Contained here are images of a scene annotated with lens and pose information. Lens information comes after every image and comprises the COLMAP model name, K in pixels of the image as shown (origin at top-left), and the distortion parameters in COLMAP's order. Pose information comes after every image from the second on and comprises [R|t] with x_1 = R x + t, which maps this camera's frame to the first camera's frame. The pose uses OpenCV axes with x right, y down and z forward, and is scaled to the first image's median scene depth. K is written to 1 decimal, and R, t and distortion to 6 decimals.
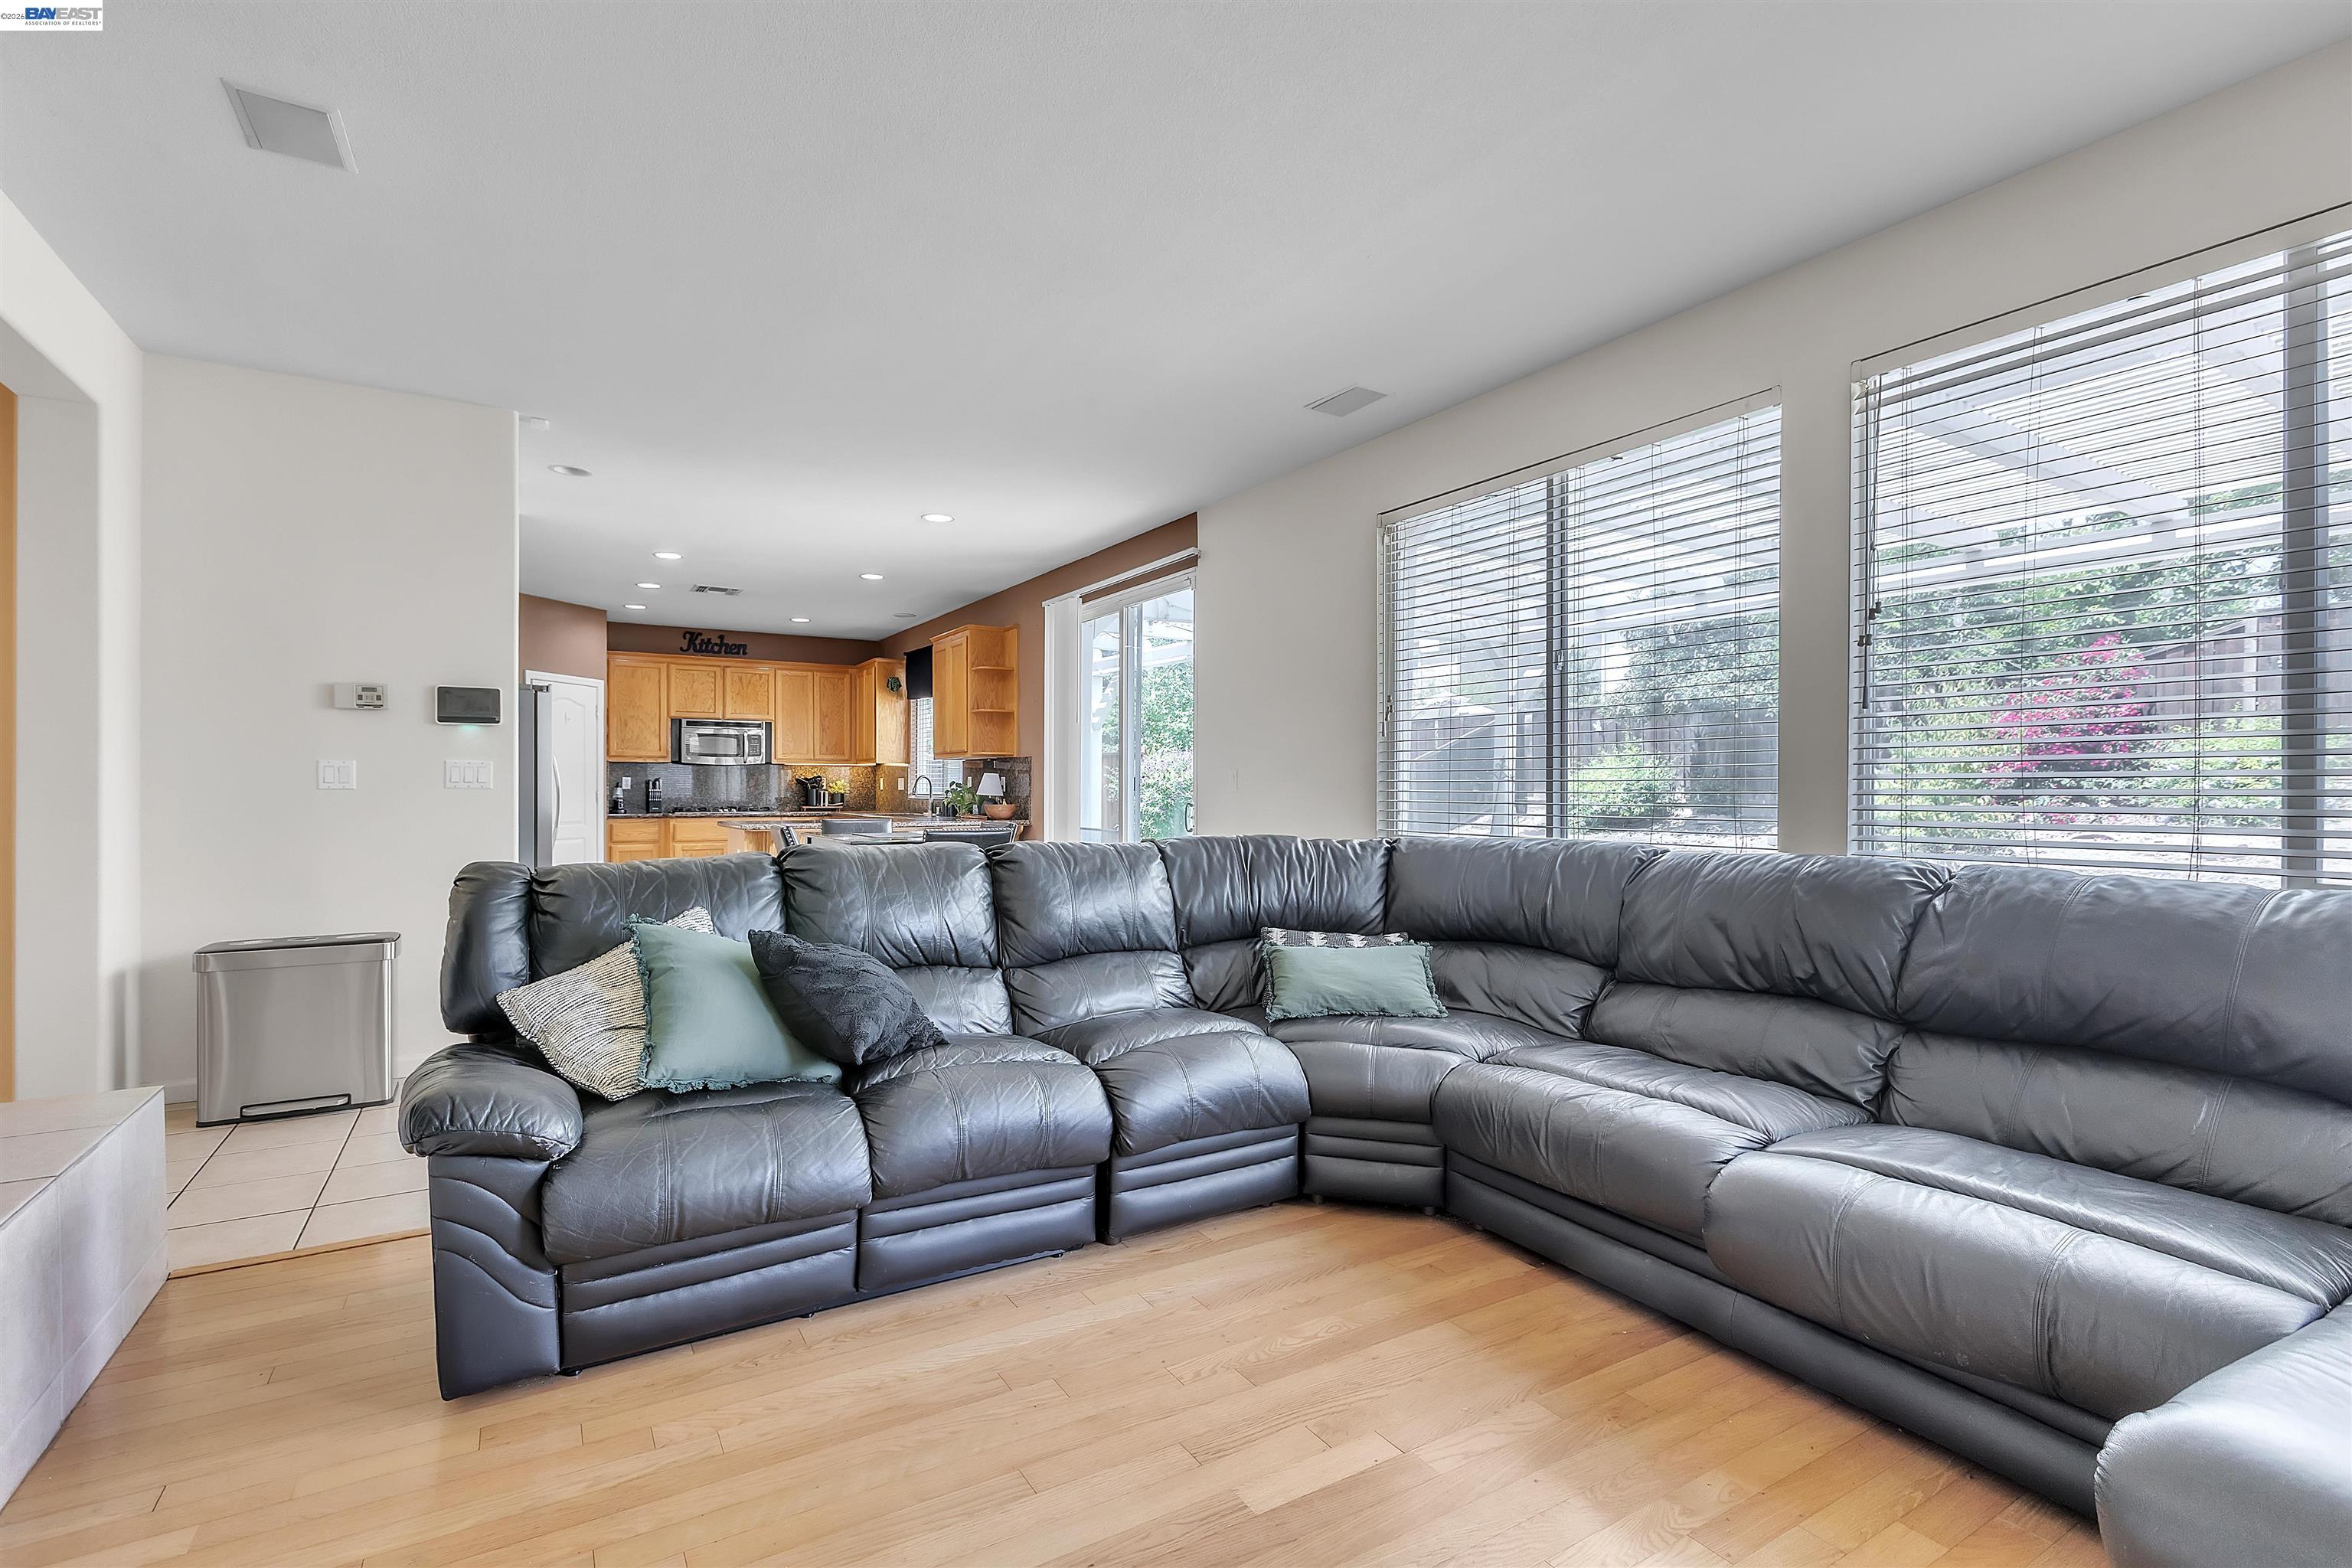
lens RADIAL K [[1074.8, 0, 1156.7], [0, 1074.8, 797.0], [0, 0, 1]] dist [-0.001443, 0.000526]
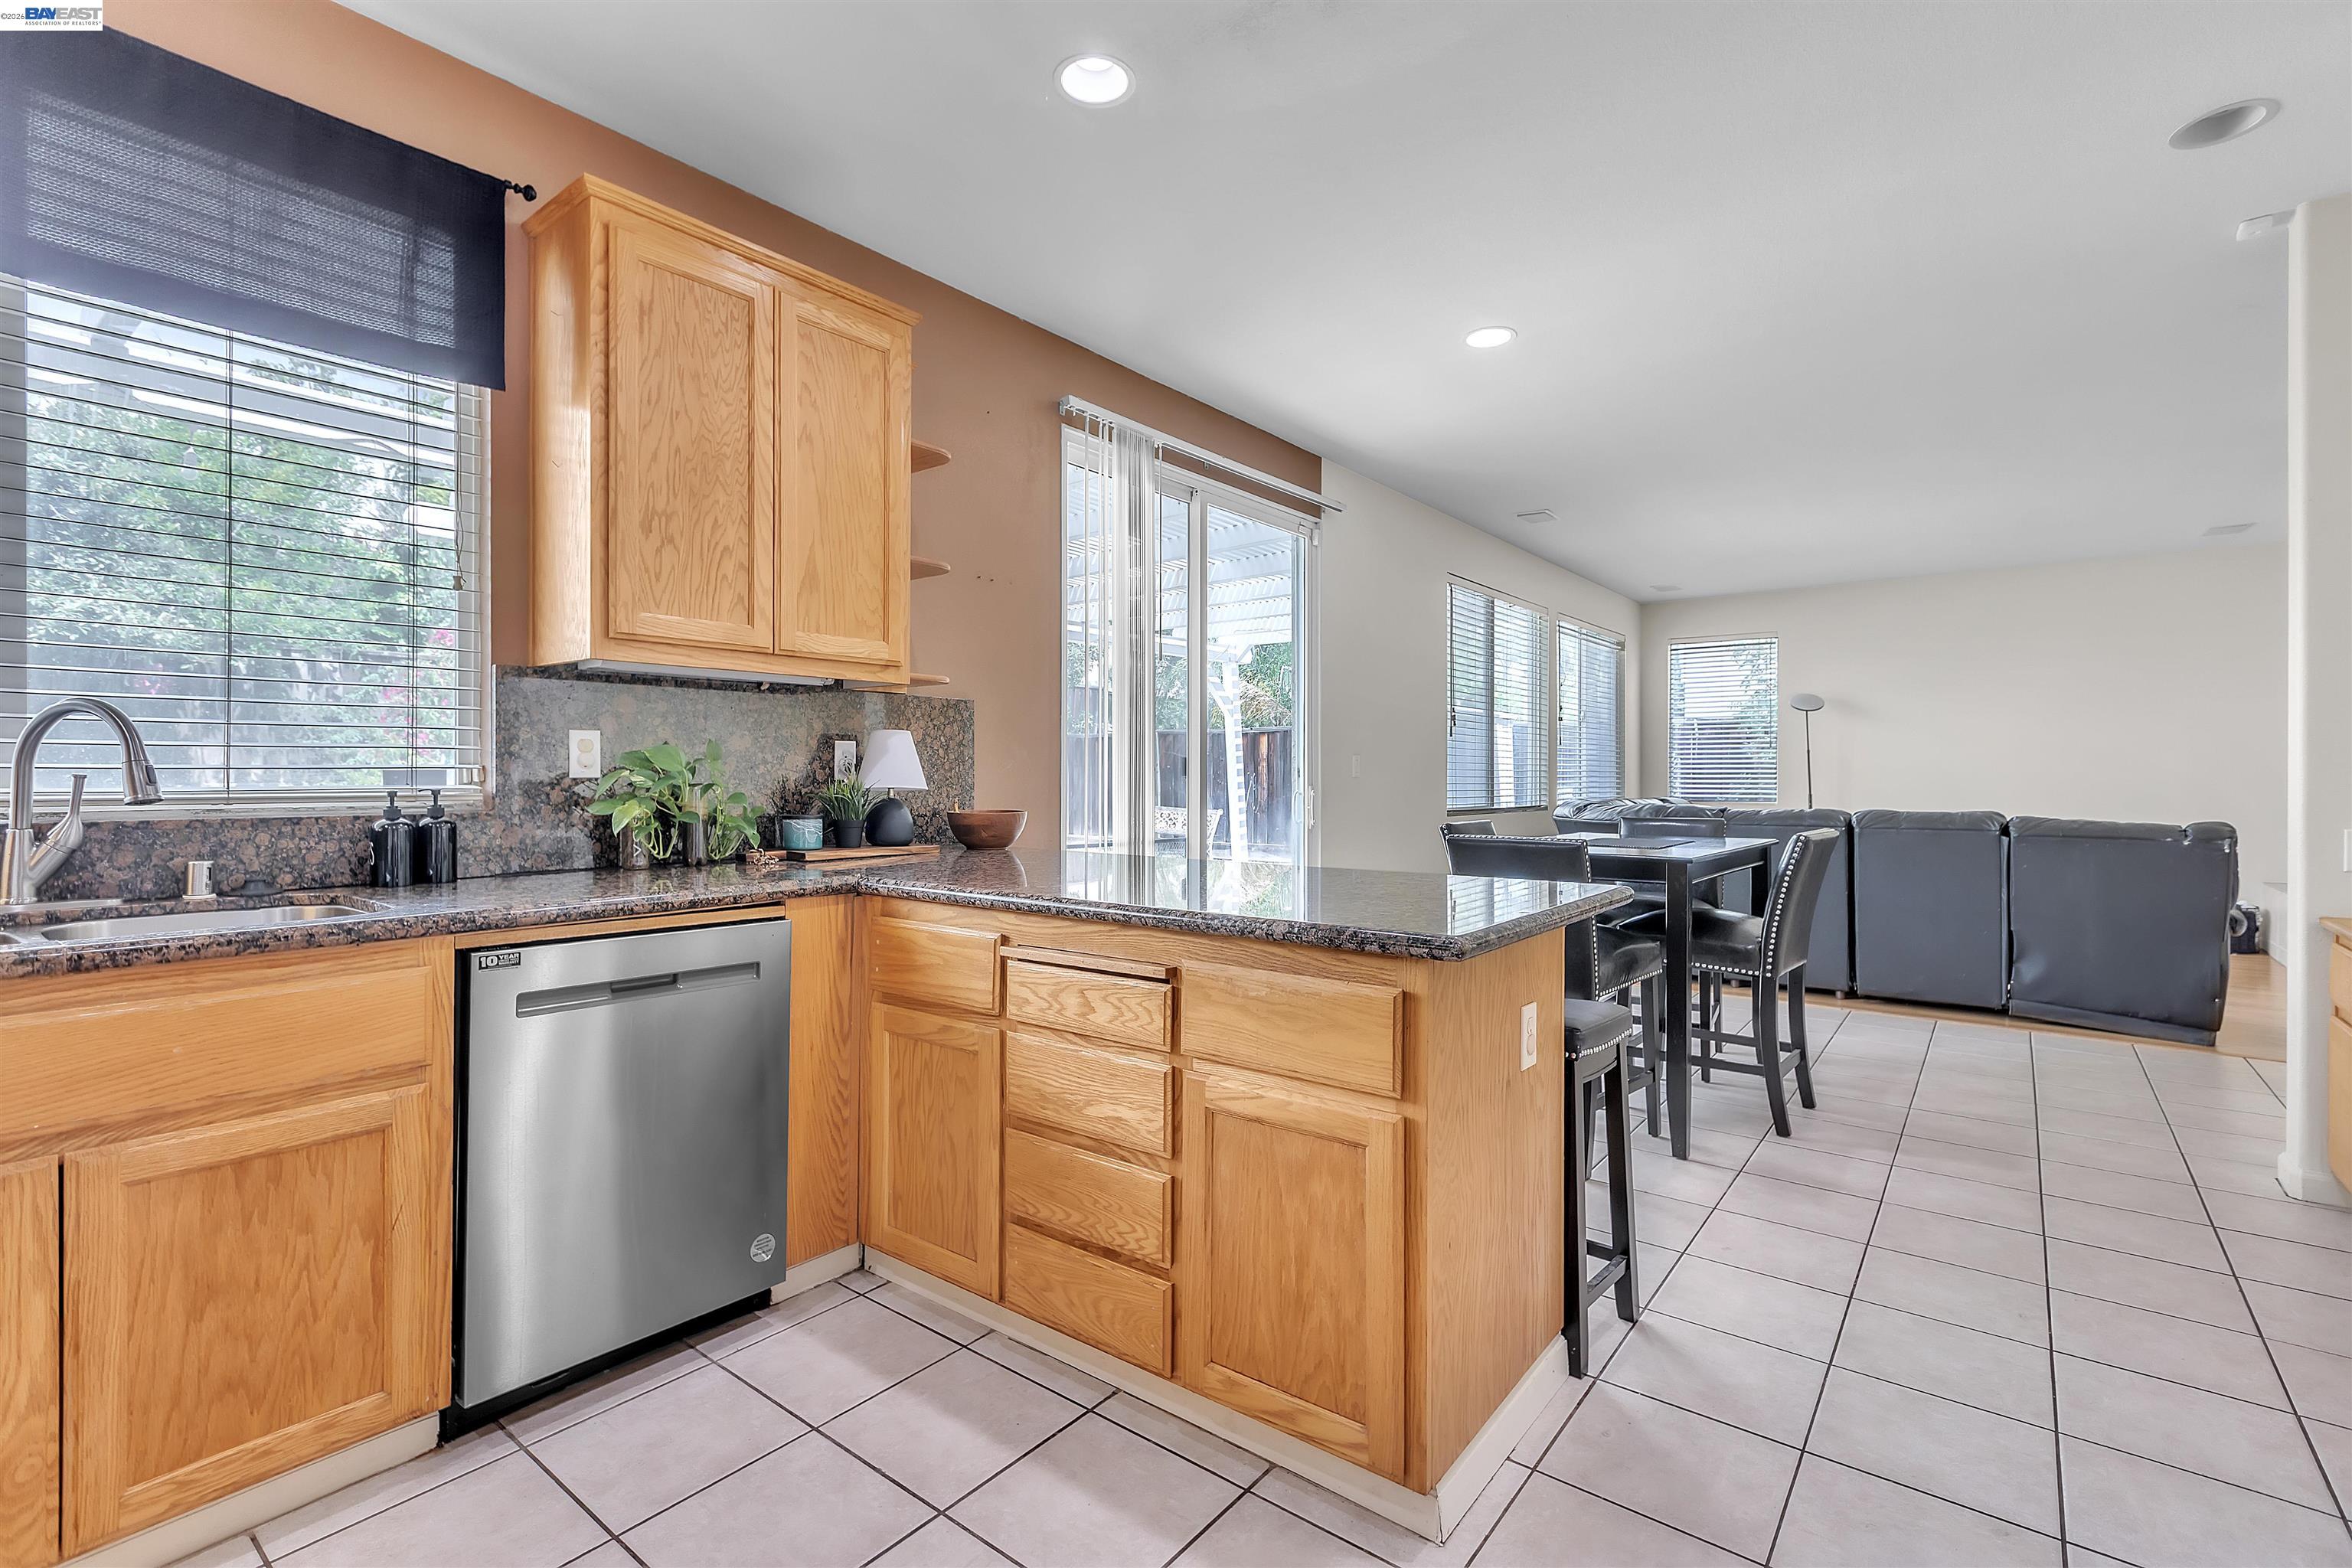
lens RADIAL K [[1074.8, 0, 1168.0], [0, 1074.8, 766.9], [0, 0, 1]] dist [-0.001443, 0.000526]
pose [[-0.356421, 0.004890, 0.934313, -0.436526], [0.003797, 0.999986, -0.003785, -0.006413], [-0.934318, 0.002199, -0.356434, 0.852005]]
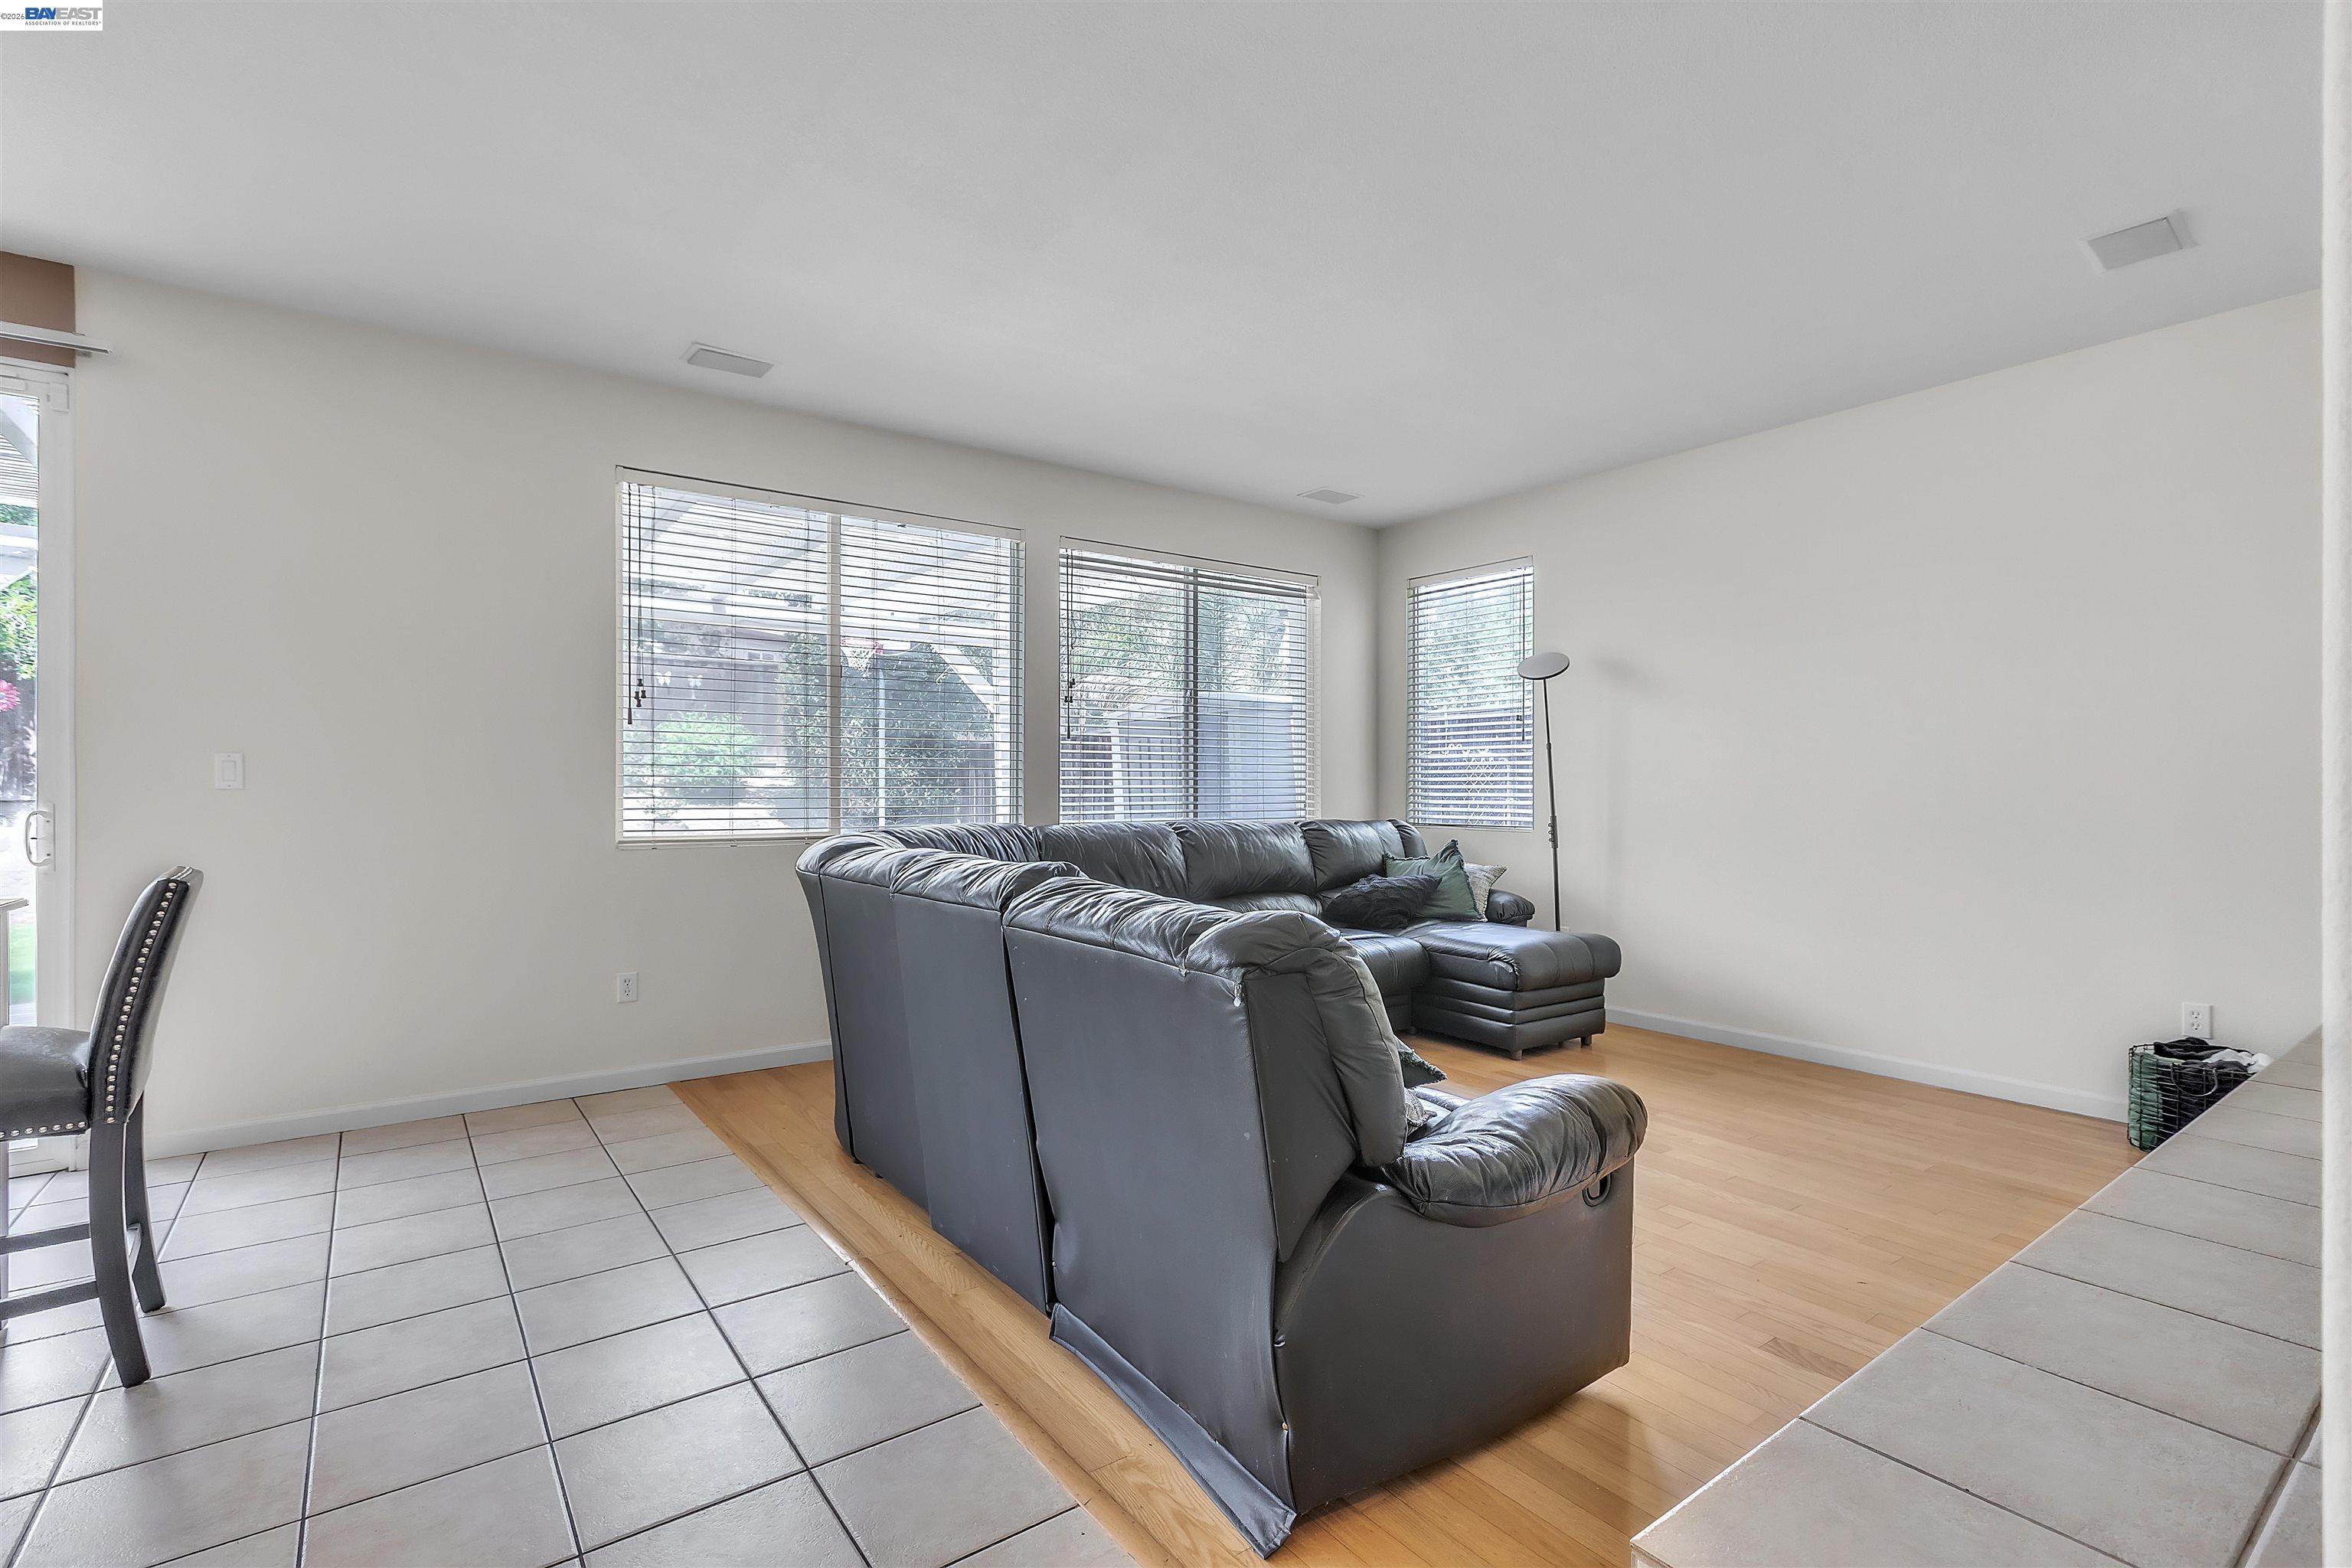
lens RADIAL K [[1074.8, 0, 1165.8], [0, 1074.8, 787.3], [0, 0, 1]] dist [-0.001443, 0.000526]
pose [[-0.097387, -0.005821, 0.995230, -0.330694], [0.003868, 0.999973, 0.006227, -0.003939], [-0.995239, 0.004456, -0.097362, 0.305901]]
